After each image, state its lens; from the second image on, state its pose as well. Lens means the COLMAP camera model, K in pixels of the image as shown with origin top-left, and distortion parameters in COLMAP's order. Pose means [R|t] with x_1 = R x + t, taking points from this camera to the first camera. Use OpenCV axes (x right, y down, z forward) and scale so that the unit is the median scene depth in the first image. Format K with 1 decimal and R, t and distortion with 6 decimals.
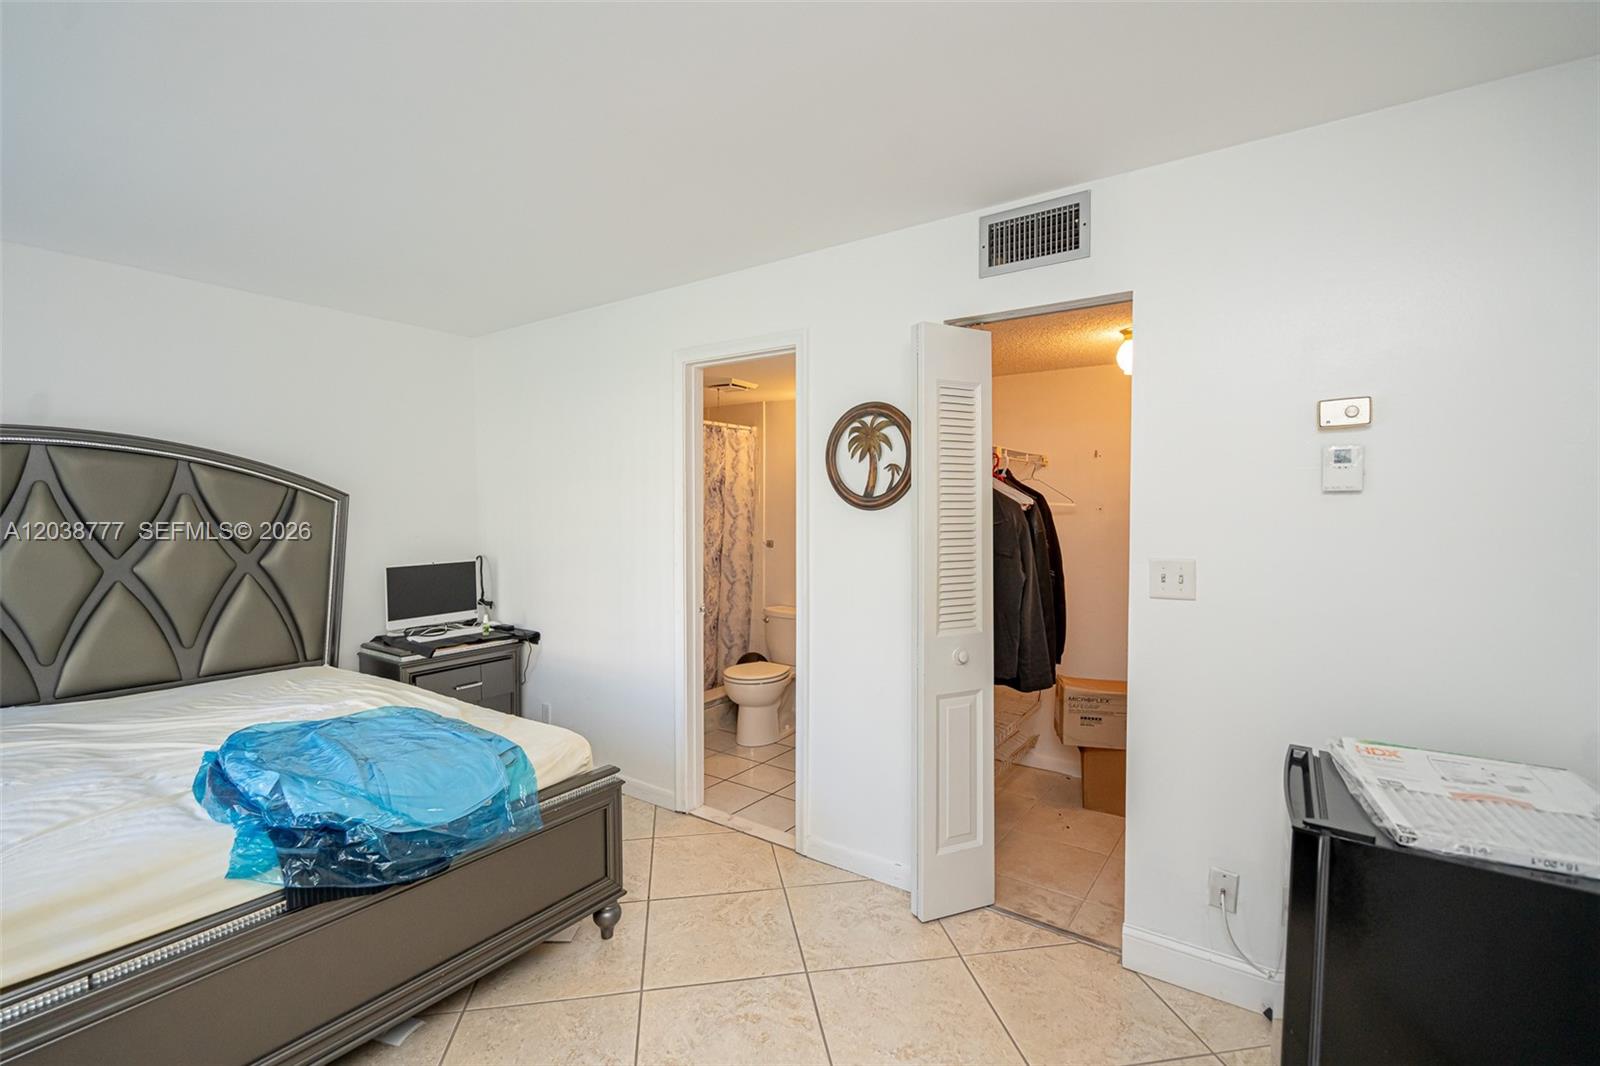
lens RADIAL K [[722.3, 0, 801.9], [0, 722.3, 529.5], [0, 0, 1]] dist [0.000512, 0.000811]
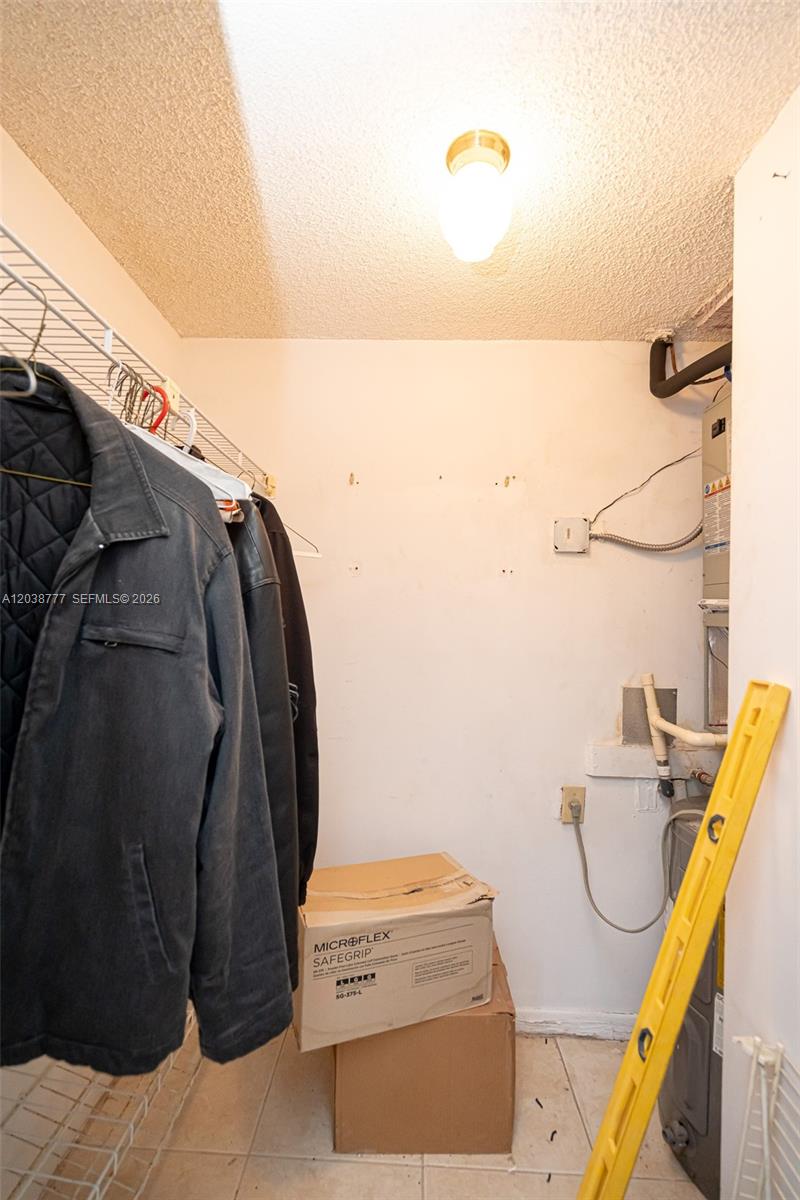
lens RADIAL K [[541.7, 0, 398.0], [0, 541.7, 605.2], [0, 0, 1]] dist [0.000512, 0.000811]
pose [[0.835618, 0.032737, 0.548335, 0.225292], [-0.012019, 0.999073, -0.041331, 0.025293], [-0.549180, 0.027947, 0.835237, 0.704090]]
